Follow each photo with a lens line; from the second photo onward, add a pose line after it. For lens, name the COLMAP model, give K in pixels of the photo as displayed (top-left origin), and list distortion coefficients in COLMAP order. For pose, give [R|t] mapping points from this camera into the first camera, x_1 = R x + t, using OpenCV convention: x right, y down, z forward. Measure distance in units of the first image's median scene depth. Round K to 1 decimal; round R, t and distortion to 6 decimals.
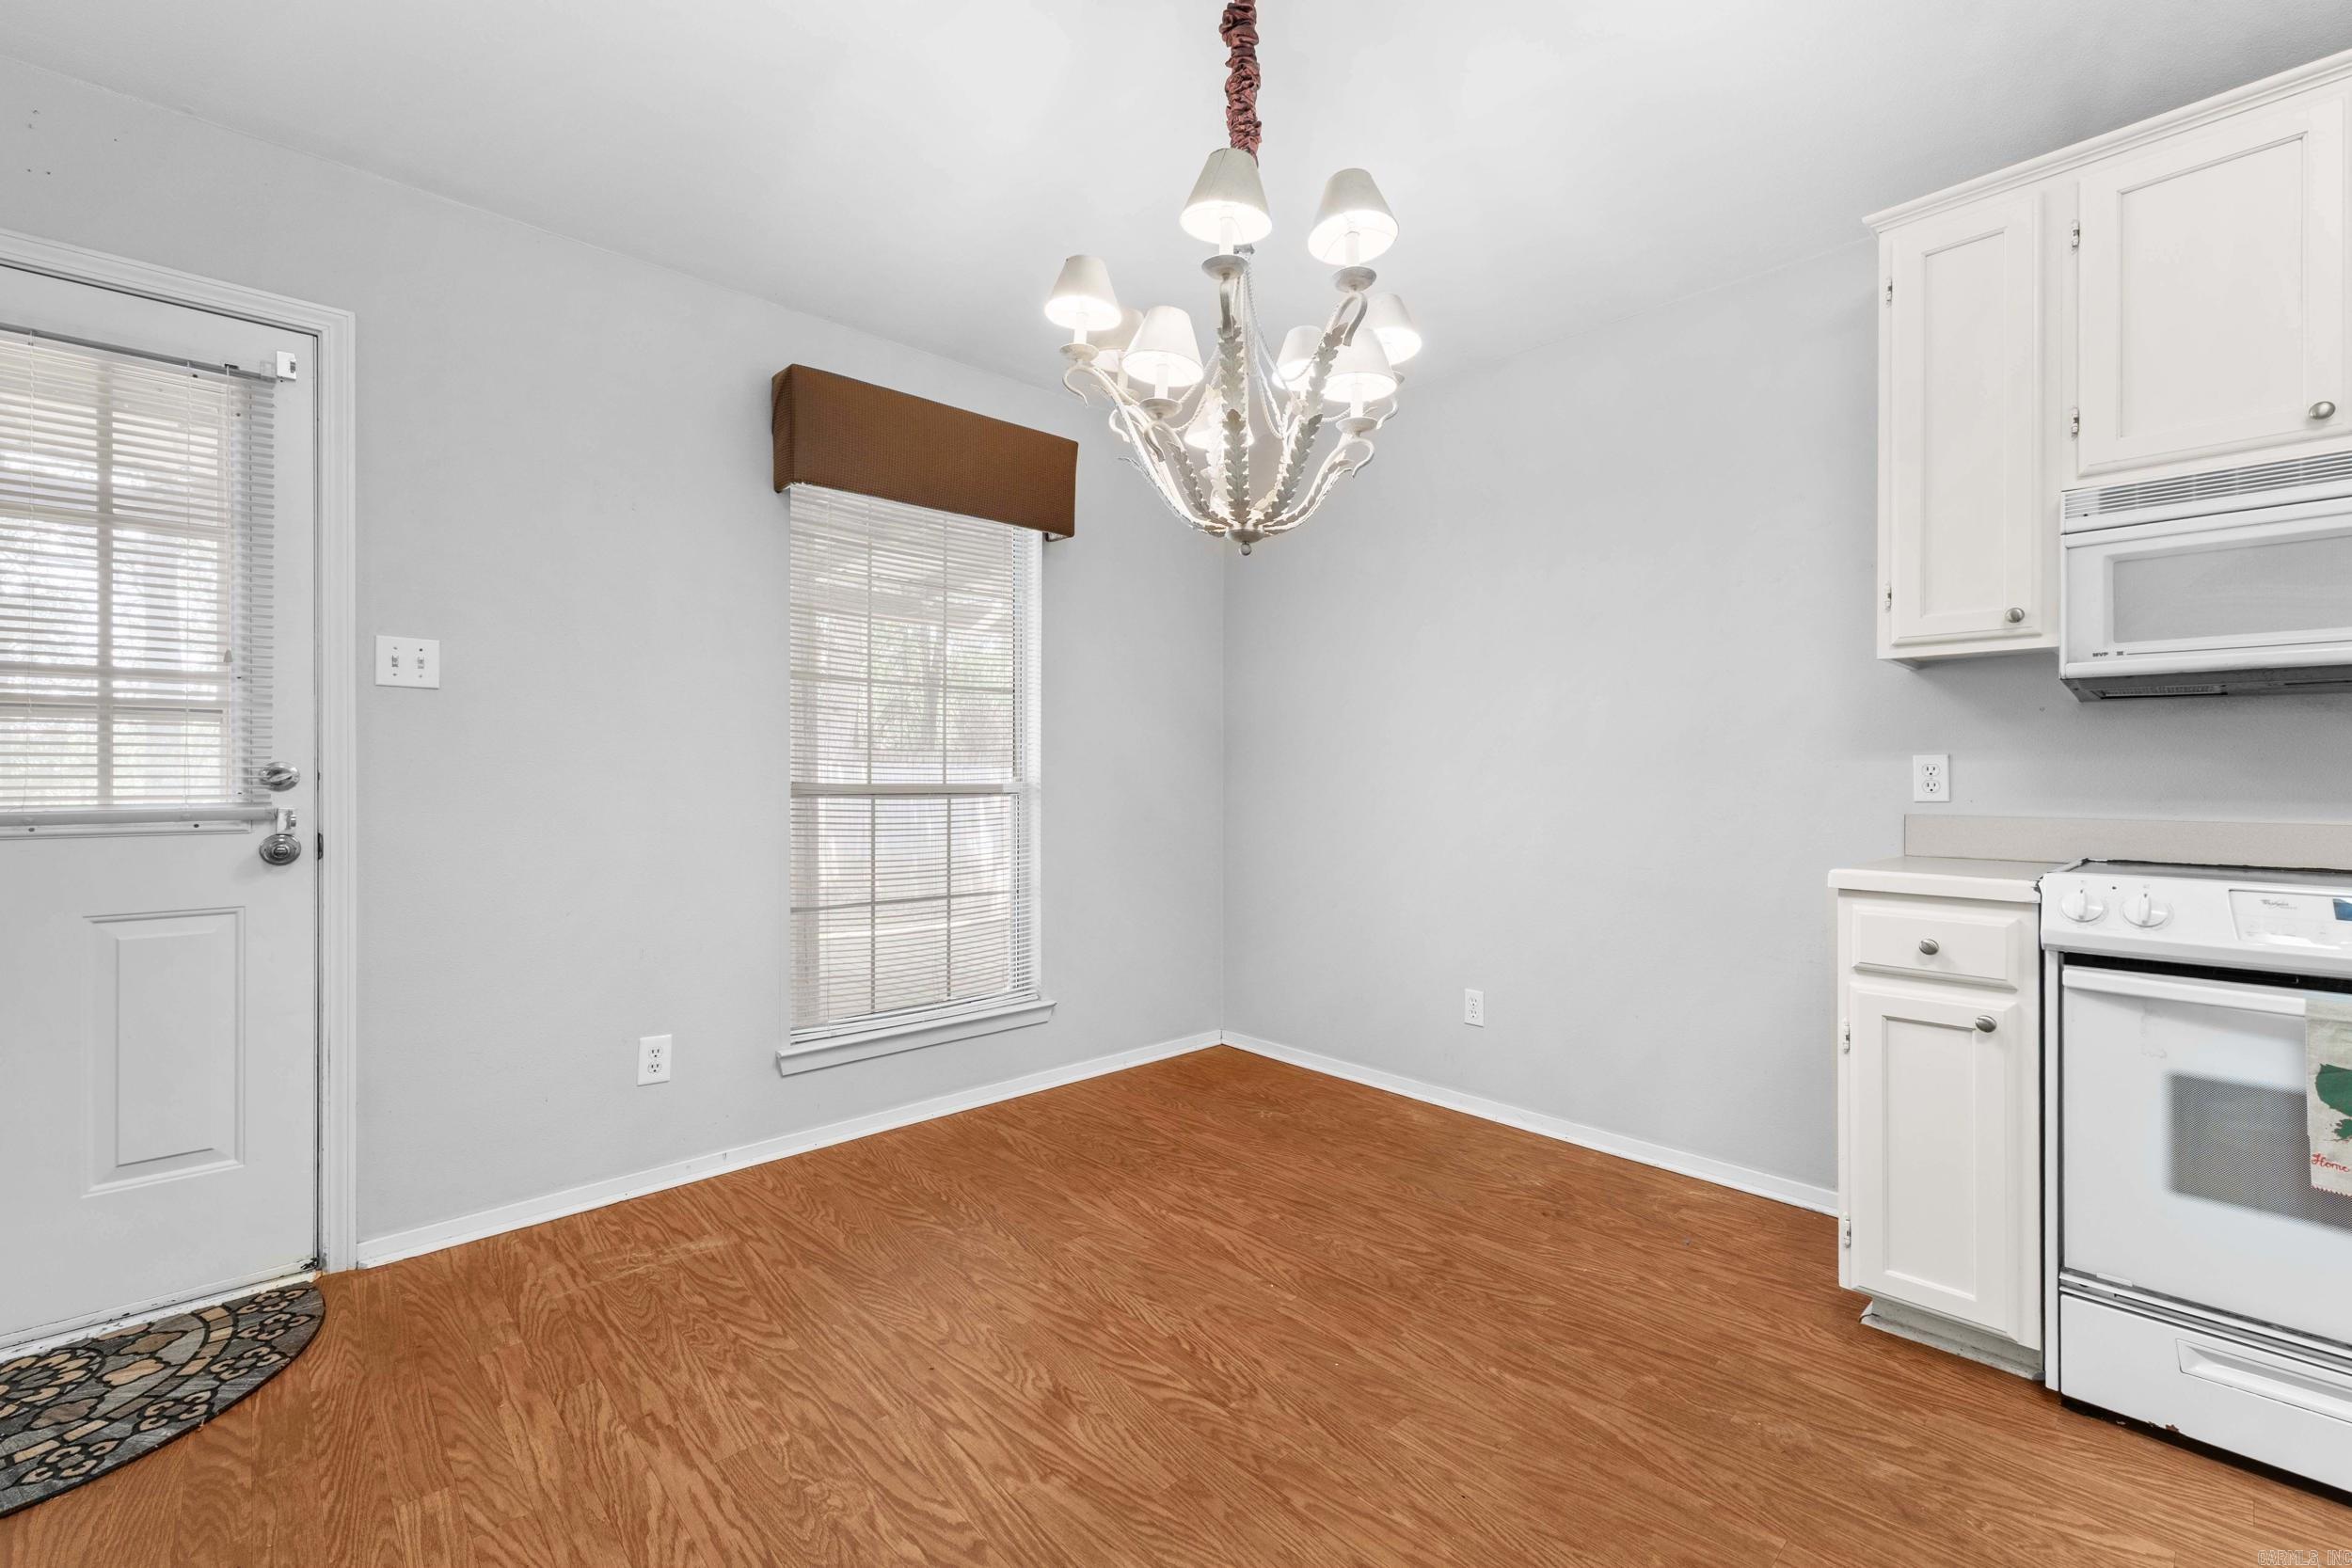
lens RADIAL K [[994.6, 0, 1179.1], [0, 994.6, 779.9], [0, 0, 1]] dist [0.004223, -0.000096]
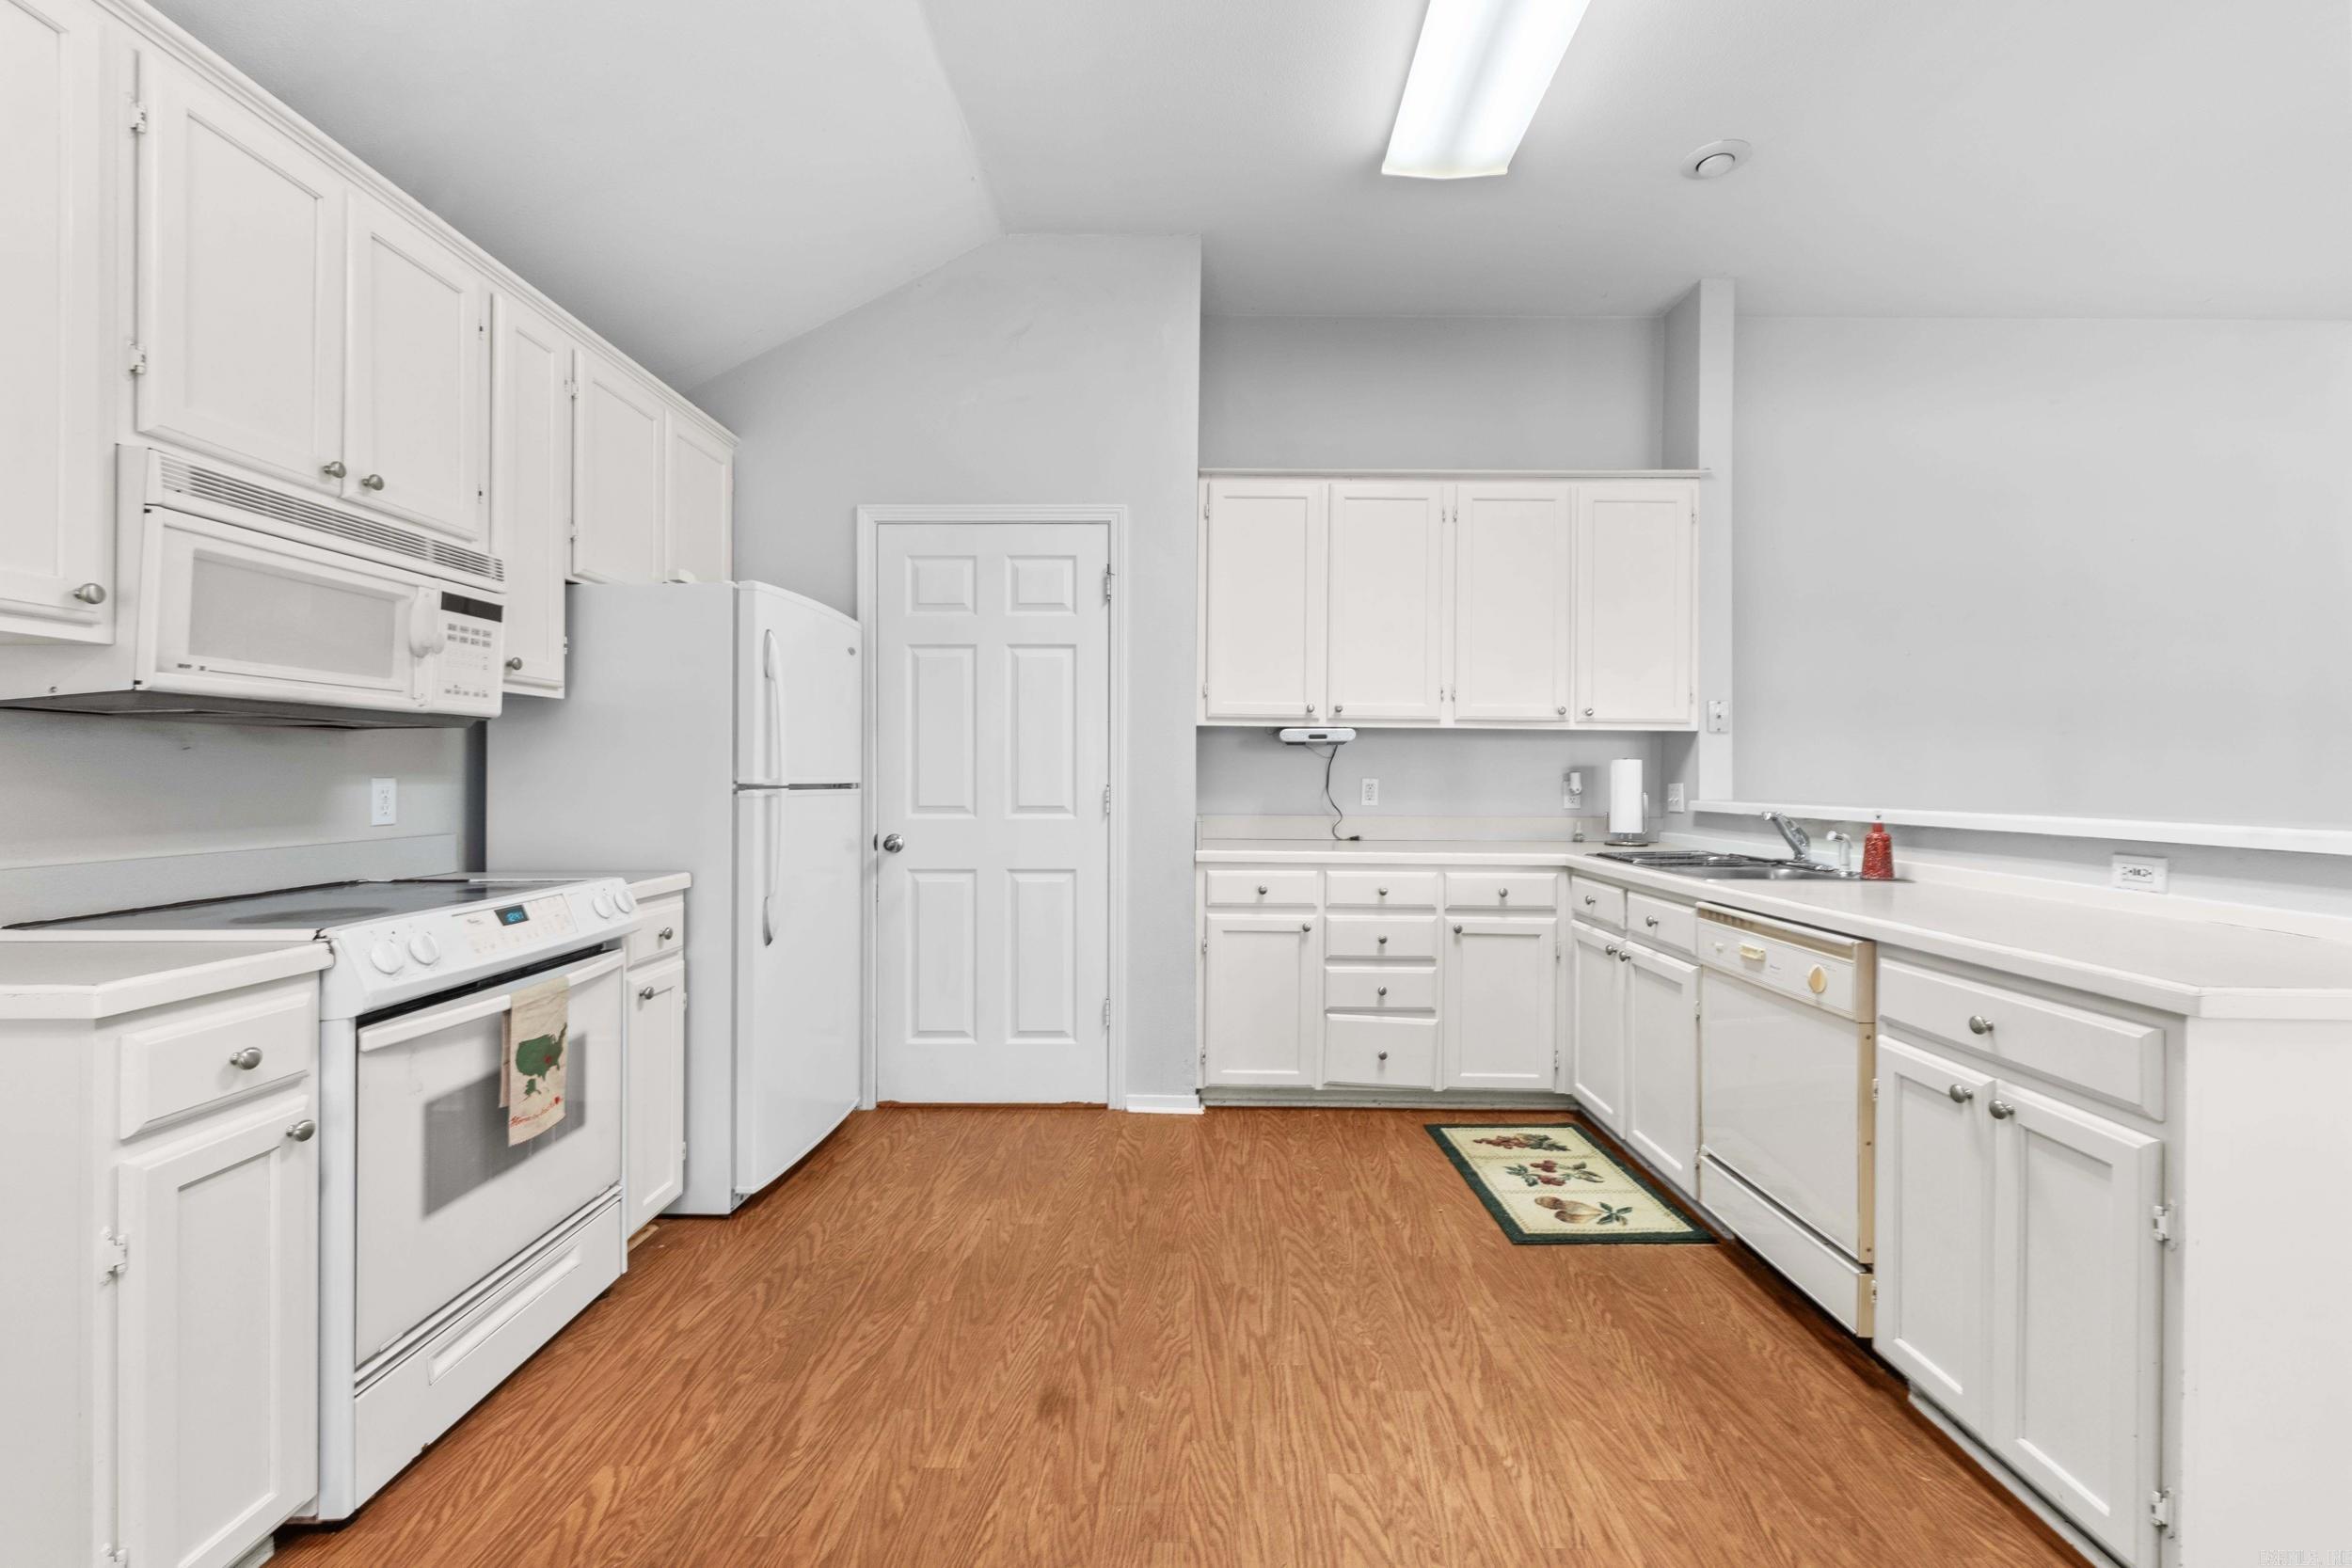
lens RADIAL K [[994.6, 0, 1196.3], [0, 994.6, 780.4], [0, 0, 1]] dist [0.004223, -0.000096]
pose [[-0.733403, -0.013604, 0.679658, -0.950577], [-0.012423, 0.999901, 0.006609, -0.048897], [-0.679680, -0.003596, -0.733500, 1.852910]]
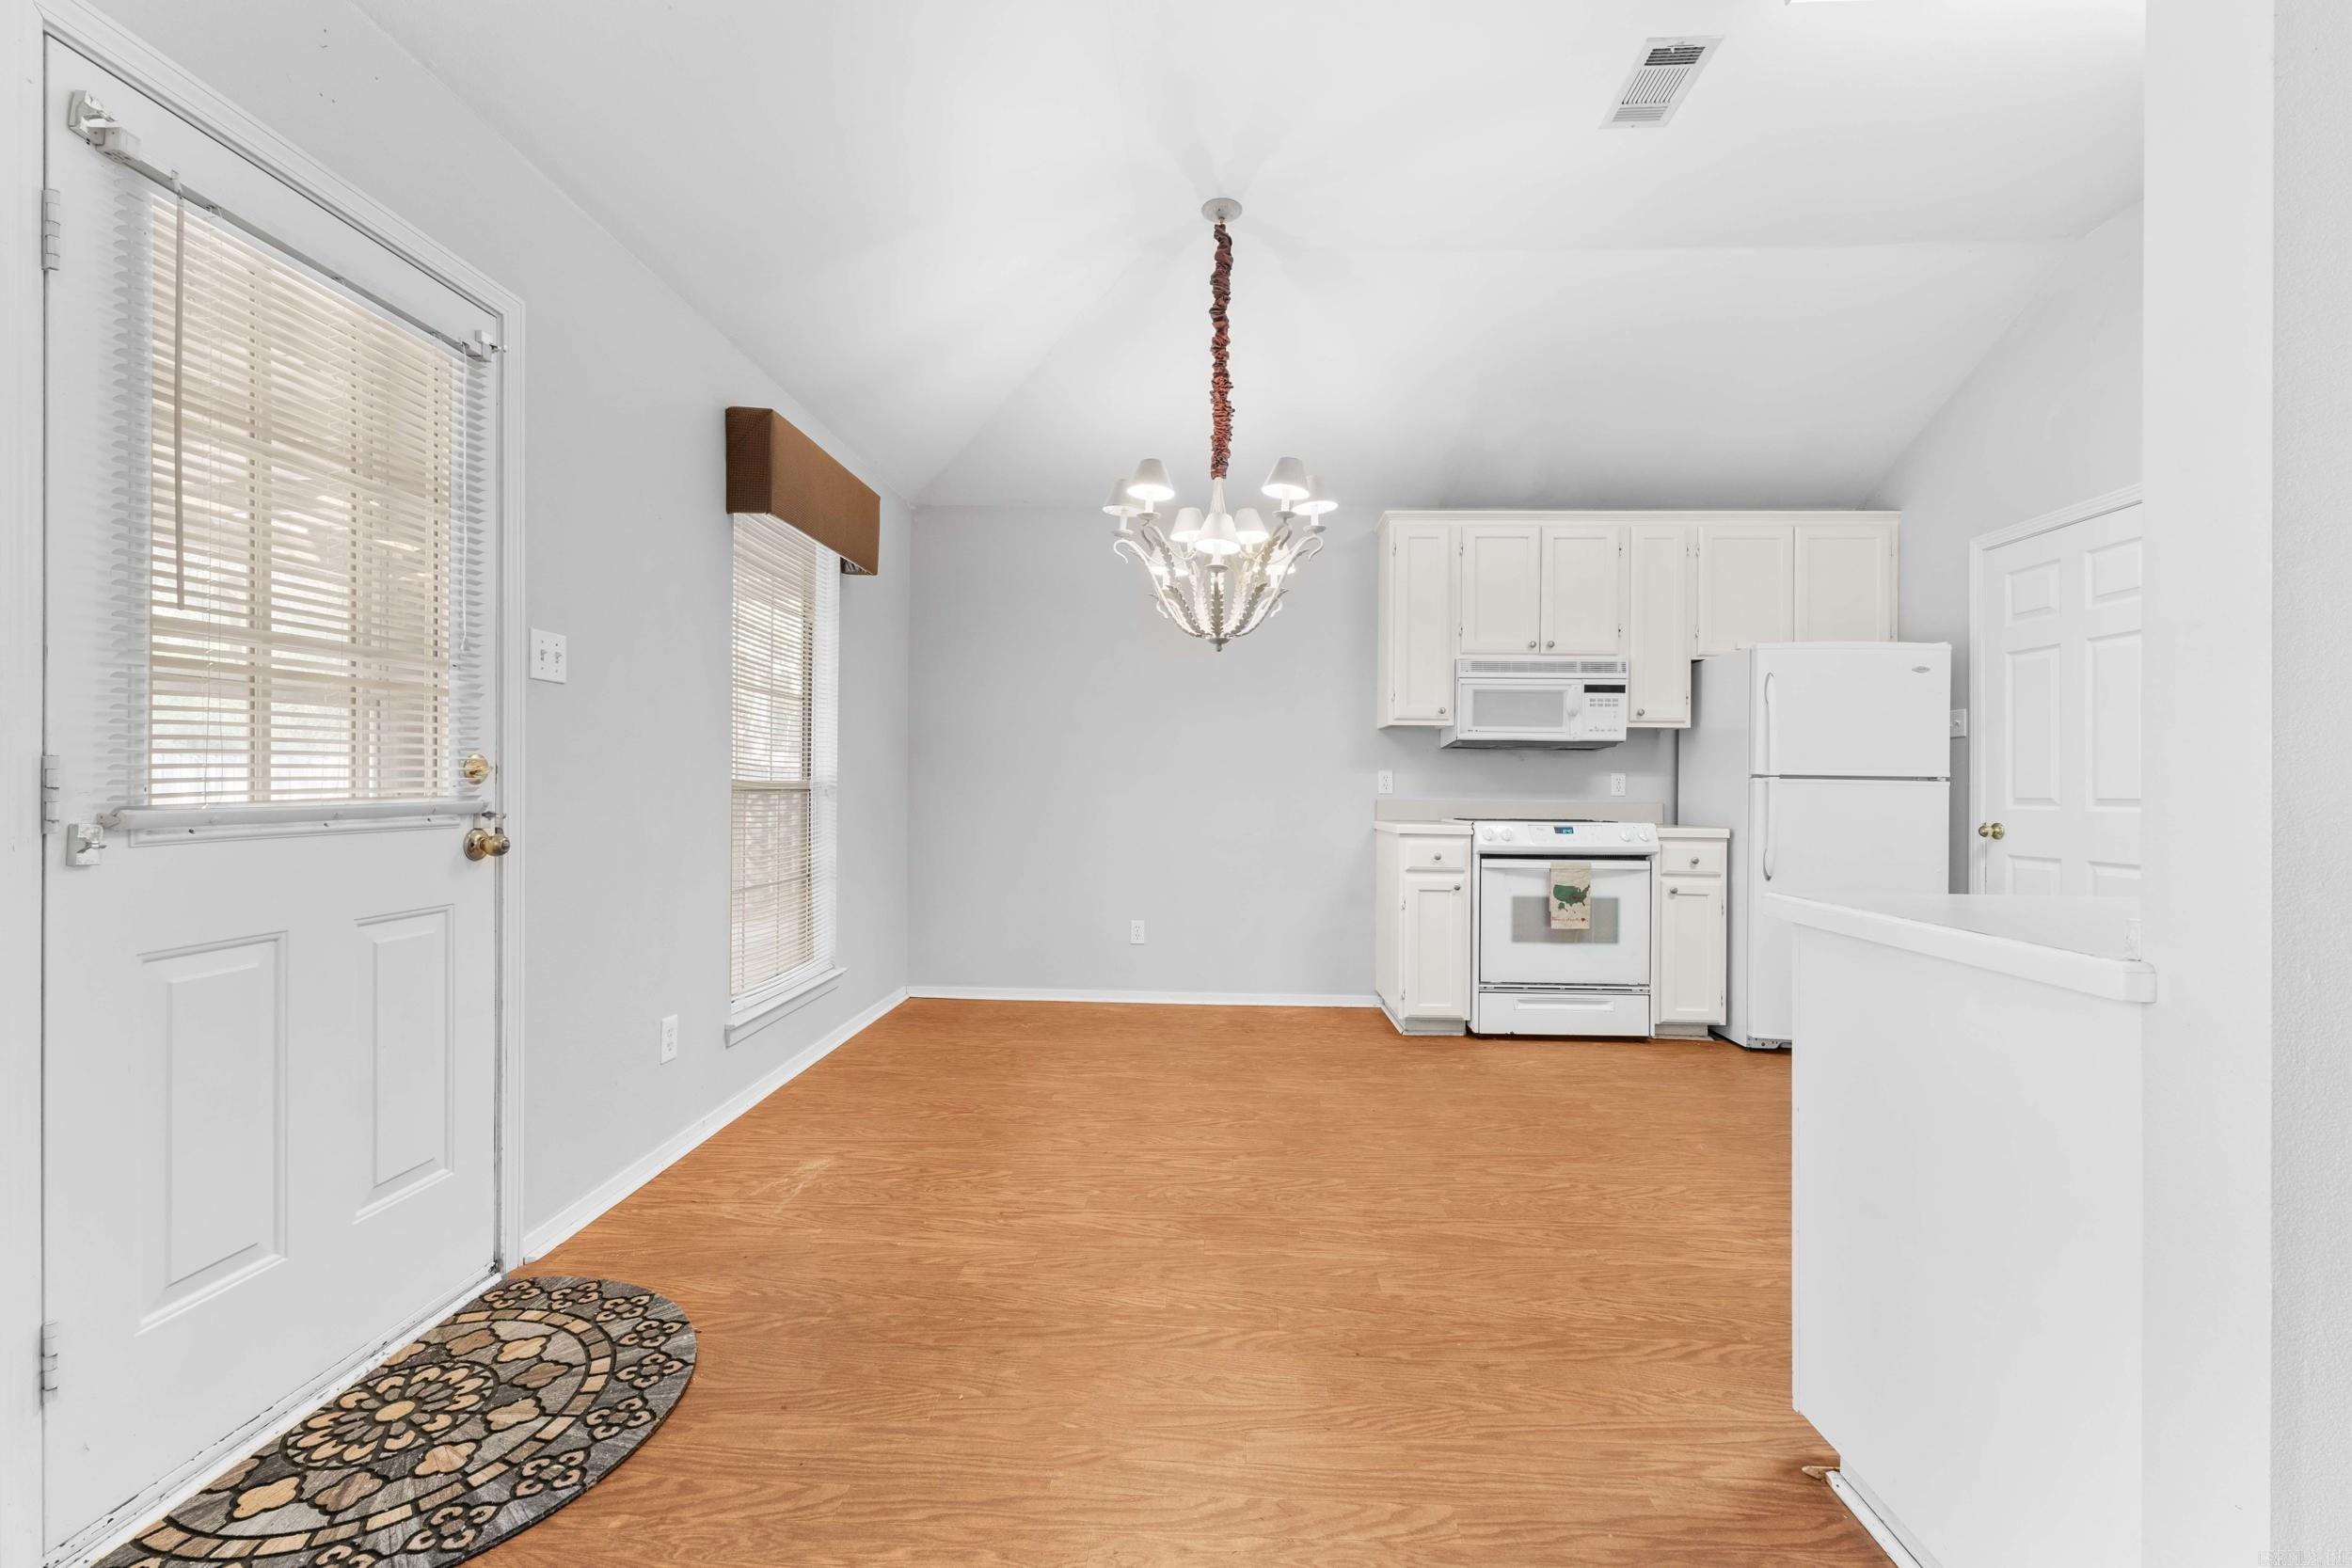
lens RADIAL K [[994.6, 0, 1182.0], [0, 994.6, 786.2], [0, 0, 1]] dist [0.004223, -0.000096]
pose [[0.707255, 0.004380, 0.706945, -1.322649], [-0.008710, 0.999959, 0.002518, 0.005946], [-0.706905, -0.007938, 0.707264, -0.202858]]
